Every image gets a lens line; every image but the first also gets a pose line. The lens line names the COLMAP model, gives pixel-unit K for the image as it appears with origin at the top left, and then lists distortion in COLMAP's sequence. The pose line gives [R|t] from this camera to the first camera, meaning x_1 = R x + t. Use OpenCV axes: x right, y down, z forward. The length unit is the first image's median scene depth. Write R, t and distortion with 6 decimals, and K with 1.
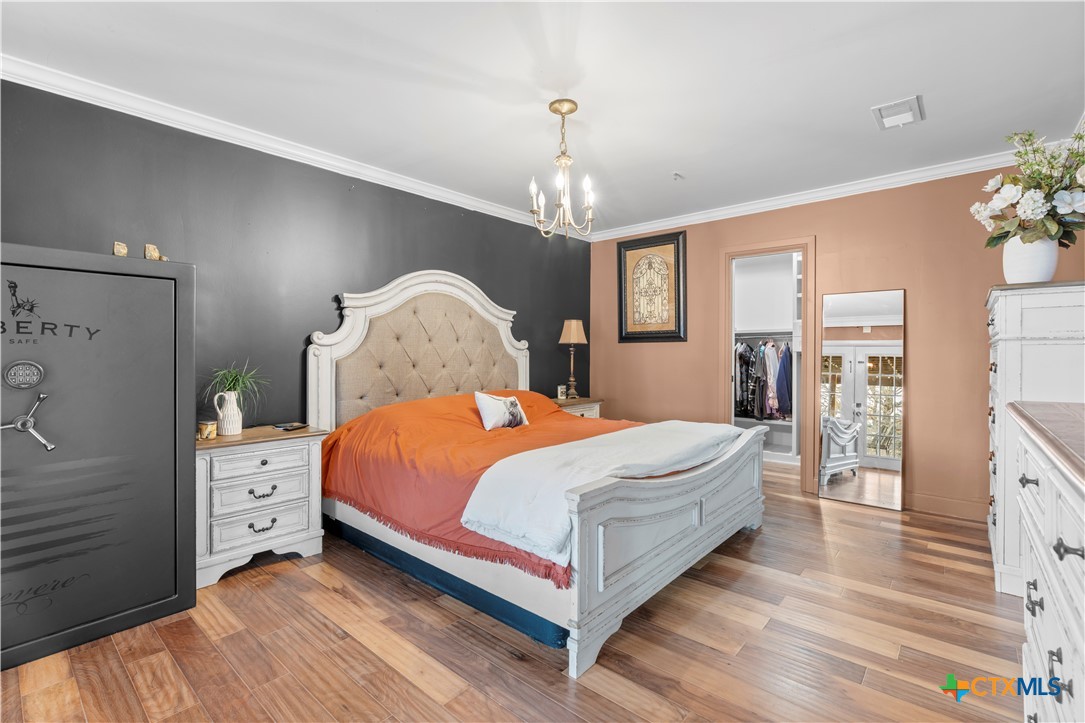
lens RADIAL K [[488.6, 0, 543.2], [0, 488.6, 357.2], [0, 0, 1]] dist [-0.015994, 0.006007]
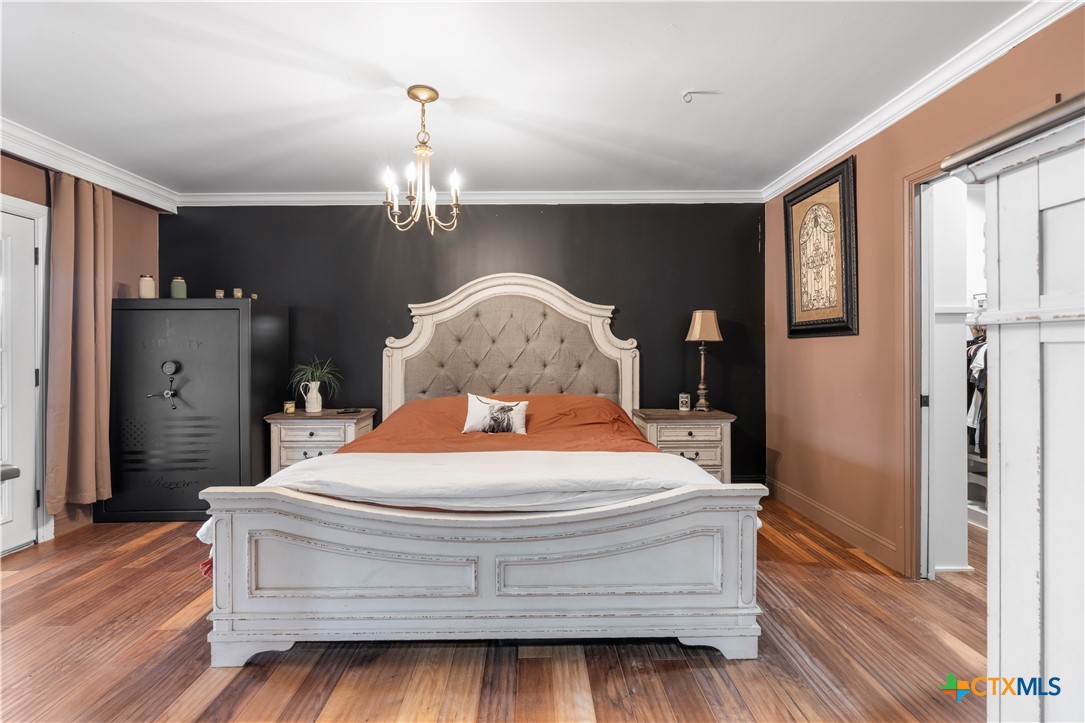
lens RADIAL K [[490.3, 0, 542.1], [0, 490.3, 348.7], [0, 0, 1]] dist [-0.010095, 0.000800]
pose [[0.672927, -0.003852, -0.739698, 0.596005], [-0.001950, 0.999974, -0.006982, -0.012093], [0.739706, 0.006141, 0.672902, 0.361866]]
